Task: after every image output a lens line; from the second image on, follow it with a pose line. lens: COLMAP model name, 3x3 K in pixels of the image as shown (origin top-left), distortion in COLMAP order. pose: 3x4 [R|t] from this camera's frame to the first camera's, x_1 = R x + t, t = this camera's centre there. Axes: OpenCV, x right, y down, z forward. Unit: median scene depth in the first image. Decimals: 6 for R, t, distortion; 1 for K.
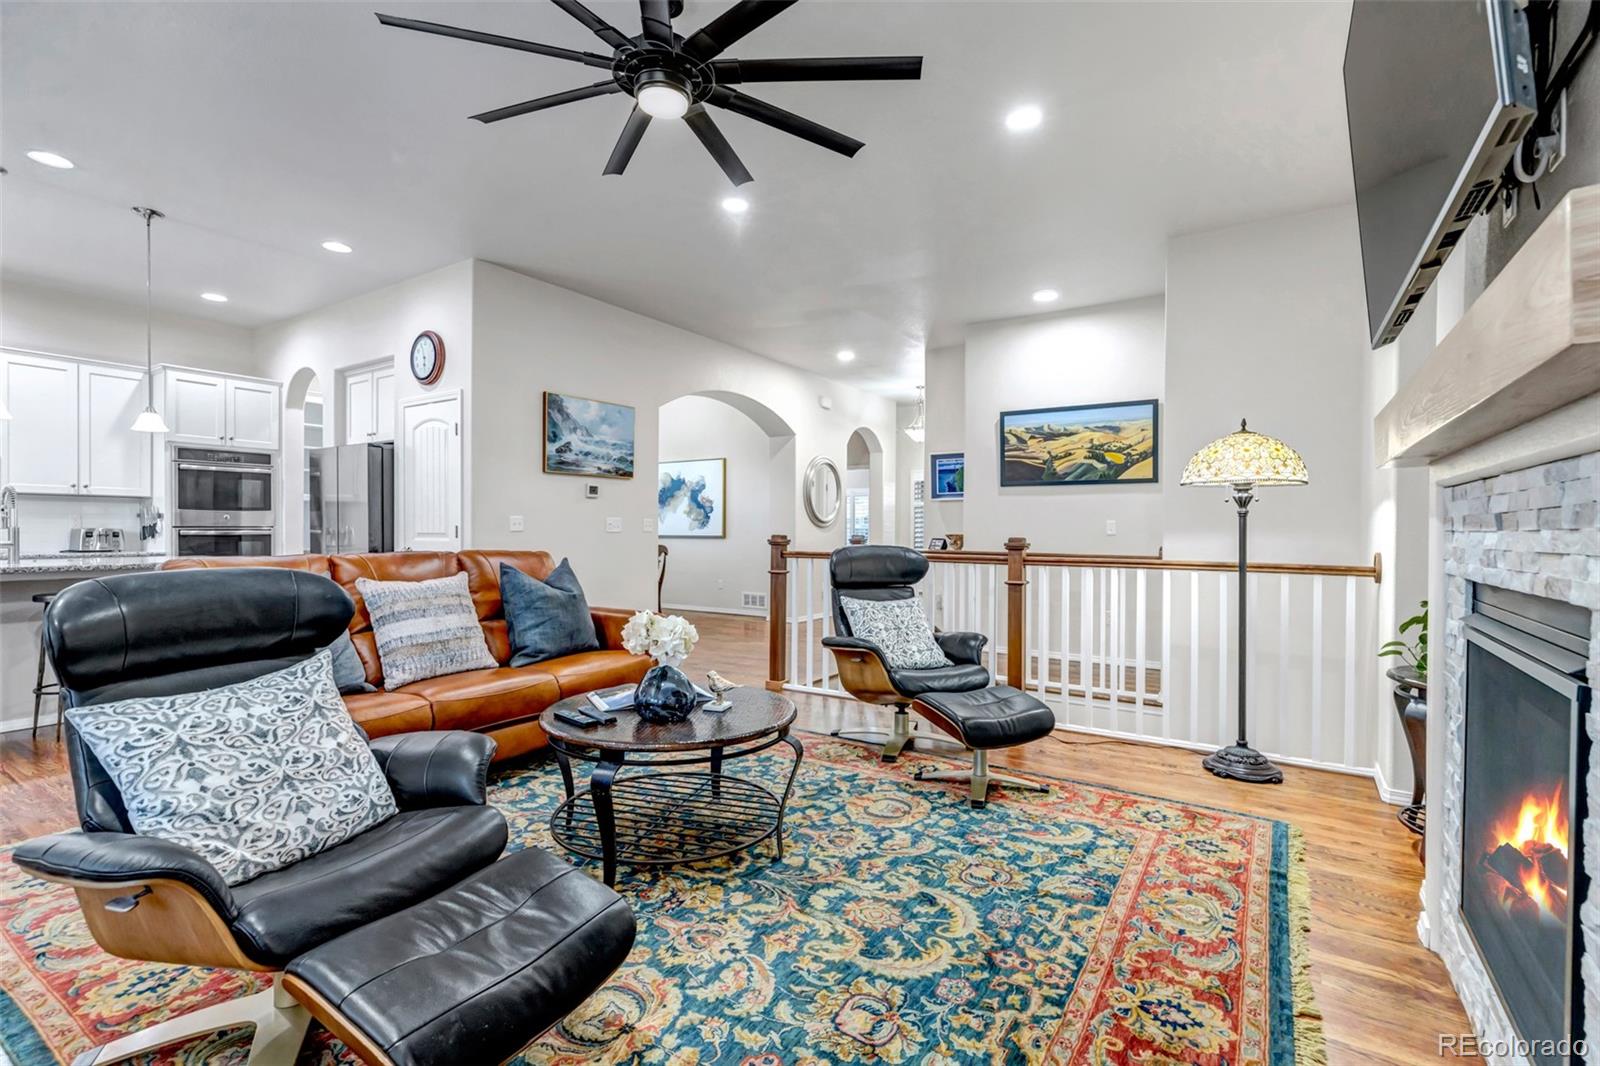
lens RADIAL K [[732.2, 0, 797.8], [0, 732.2, 534.8], [0, 0, 1]] dist [0.003522, 0.001061]
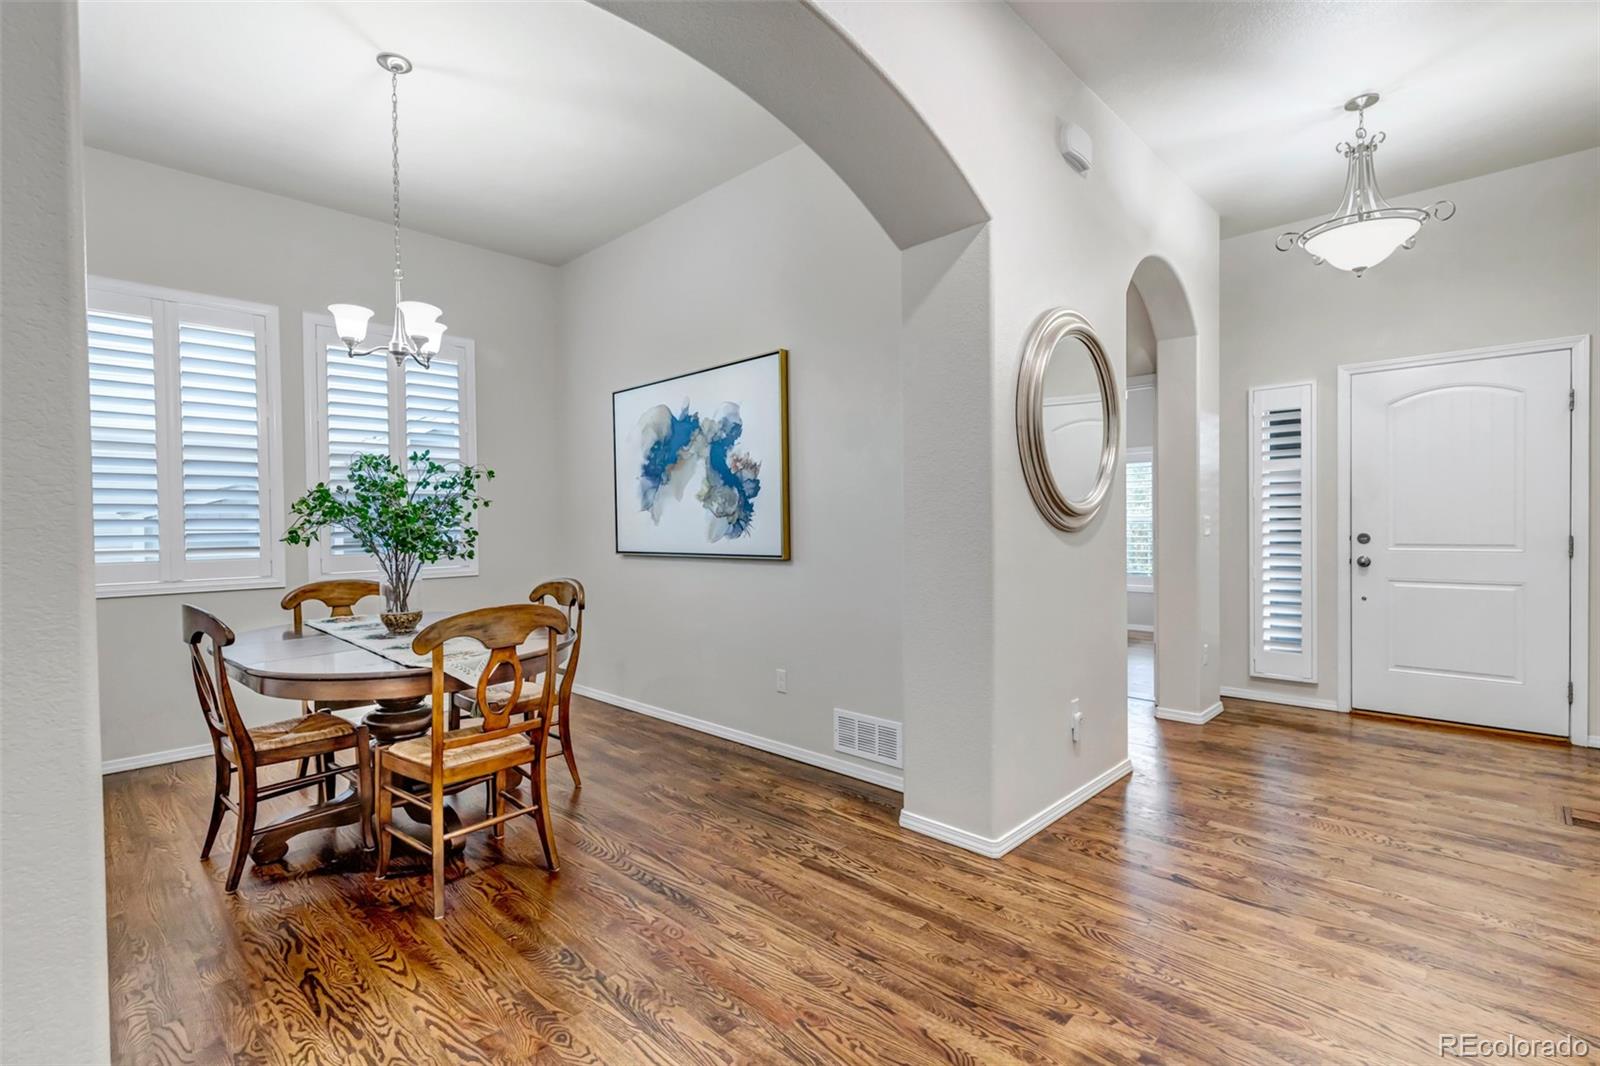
lens RADIAL K [[739.4, 0, 798.2], [0, 739.4, 534.2], [0, 0, 1]] dist [0.001968, 0.000062]
pose [[0.981139, -0.014897, -0.192729, -0.031689], [0.016556, 0.999838, 0.007001, -0.018772], [0.192593, -0.010060, 0.981227, 0.964199]]
